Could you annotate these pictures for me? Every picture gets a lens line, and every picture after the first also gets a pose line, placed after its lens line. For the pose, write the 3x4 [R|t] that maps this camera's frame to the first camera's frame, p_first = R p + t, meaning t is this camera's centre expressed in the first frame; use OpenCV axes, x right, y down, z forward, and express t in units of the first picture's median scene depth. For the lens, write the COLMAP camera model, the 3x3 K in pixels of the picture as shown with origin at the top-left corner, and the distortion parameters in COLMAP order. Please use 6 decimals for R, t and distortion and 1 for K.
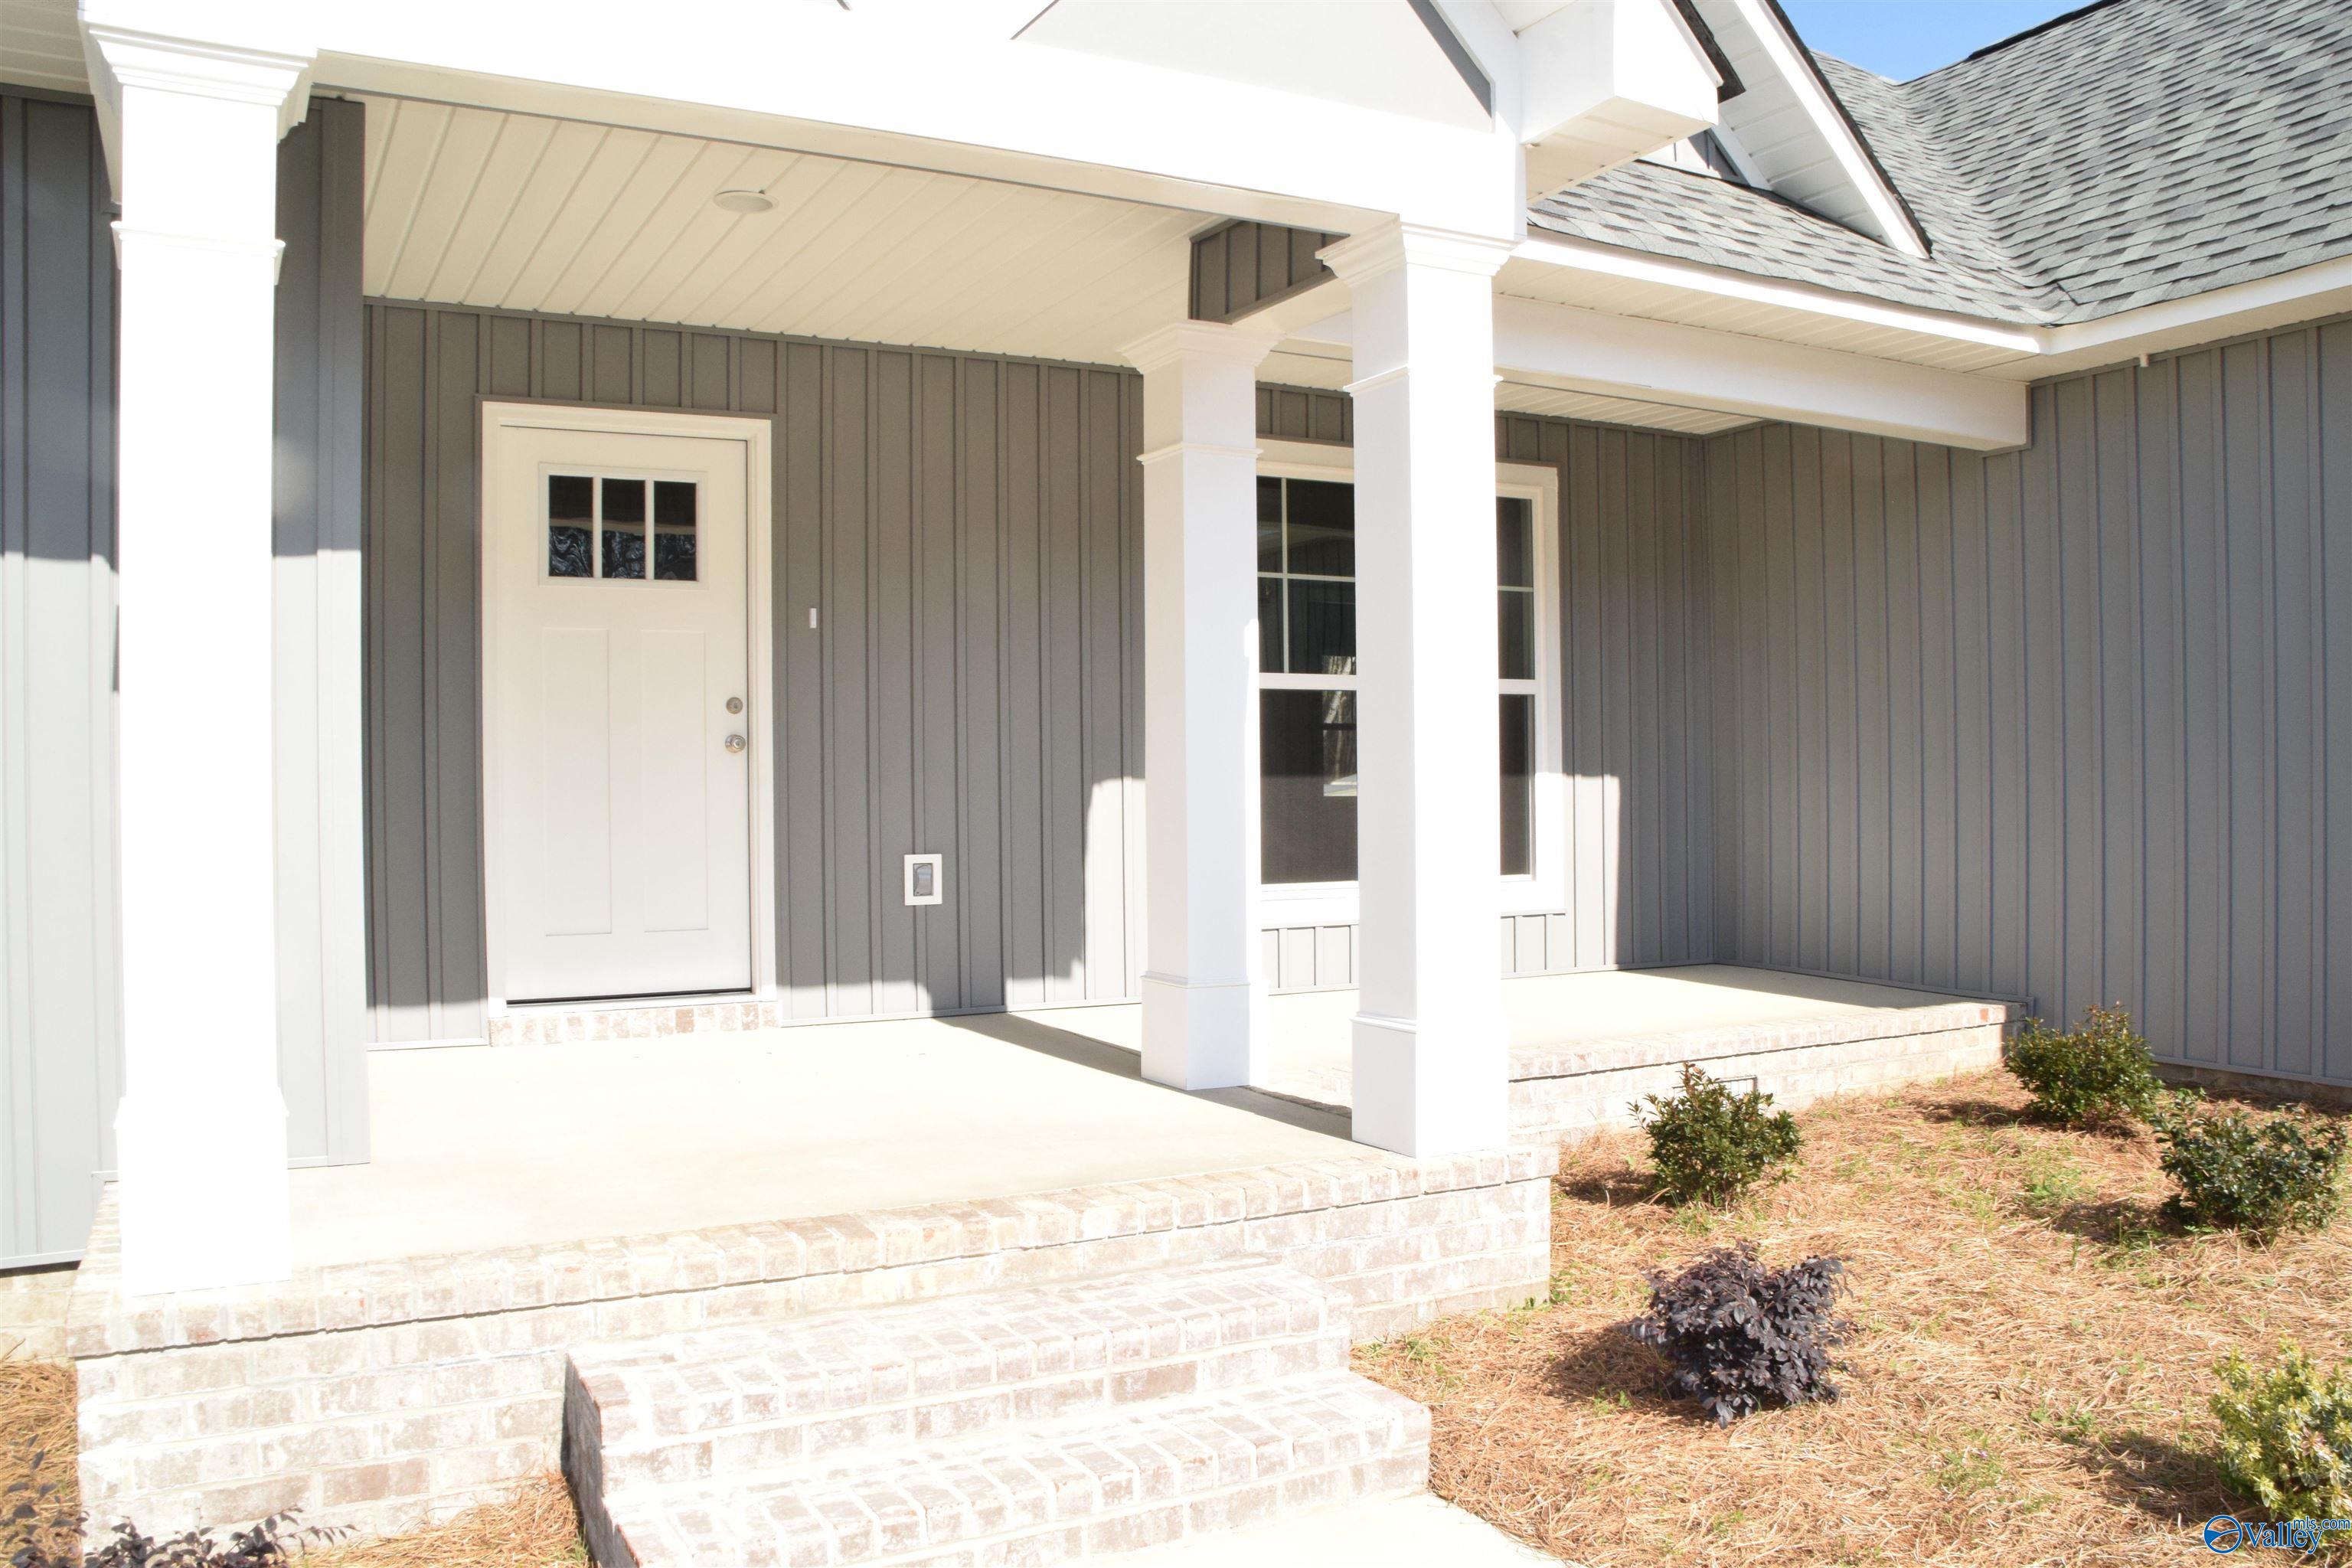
lens RADIAL K [[1849.6, 0, 1168.5], [0, 1849.6, 807.5], [0, 0, 1]] dist [-0.160511, 0.110055]
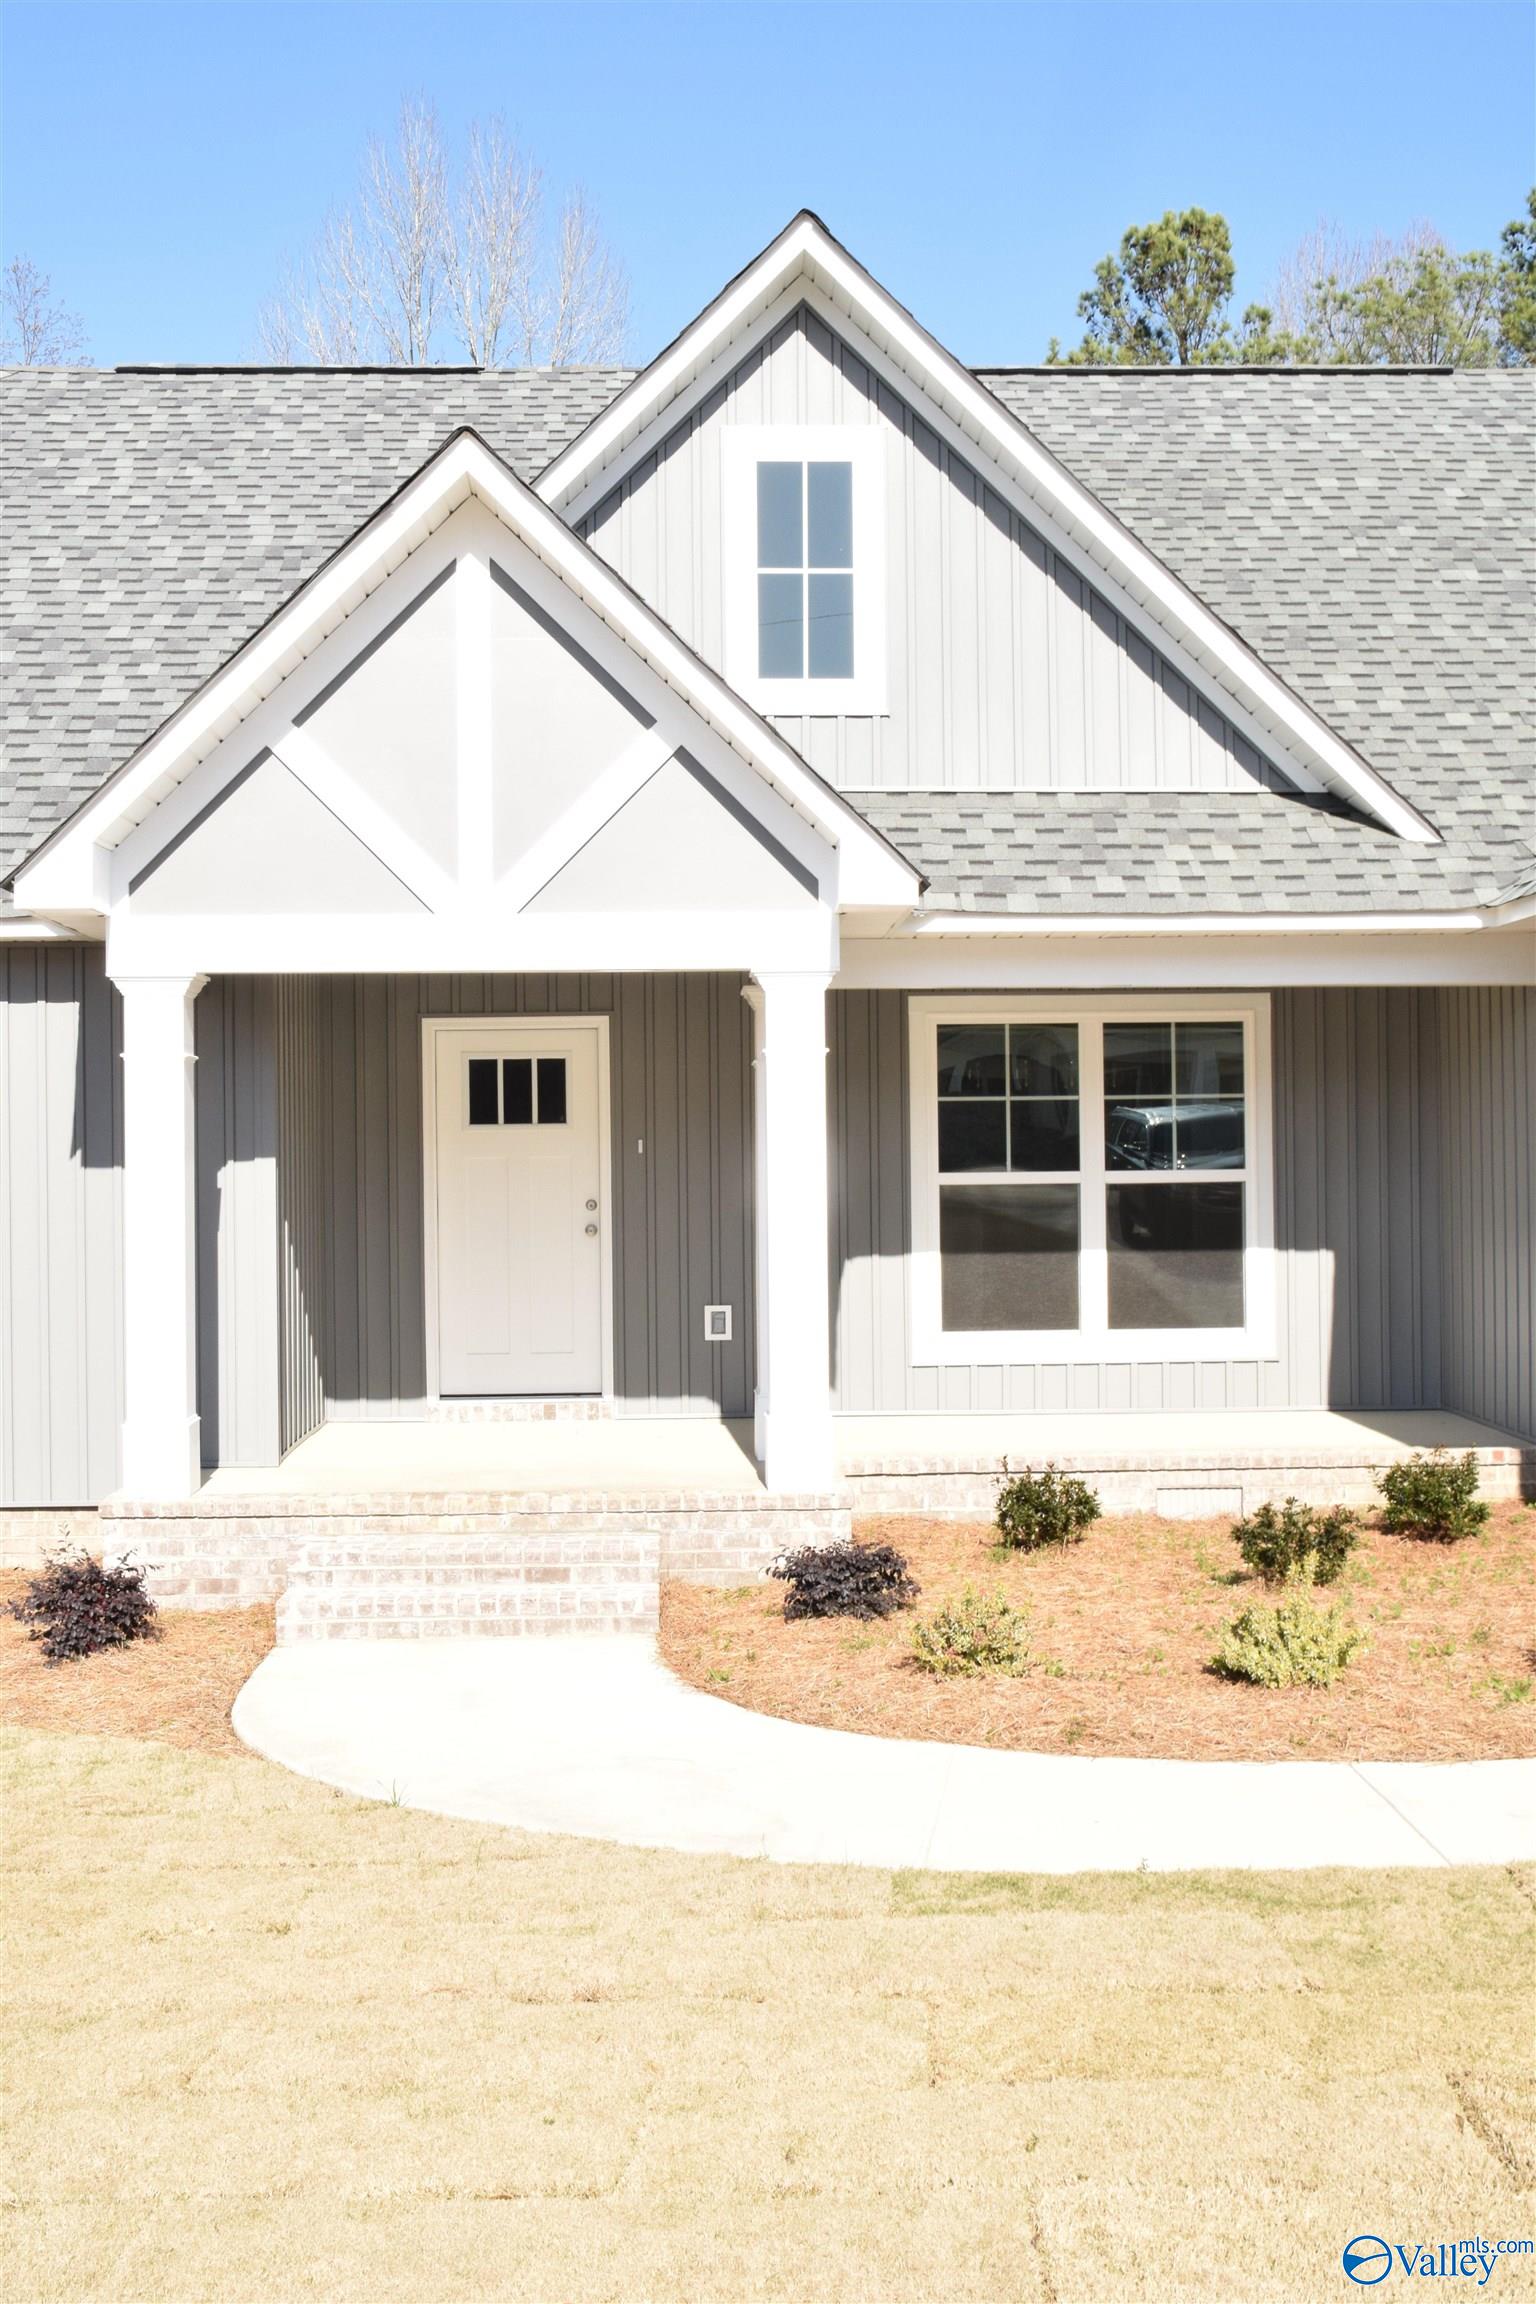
lens RADIAL K [[2517.4, 0, 741.3], [0, 2517.4, 1158.7], [0, 0, 1]] dist [-0.044854, 0.260785]
pose [[0.897121, -0.003356, -0.441772, 1.413004], [-0.002247, 0.999924, -0.012160, -0.123252], [0.441779, 0.011901, 0.897045, -1.441331]]
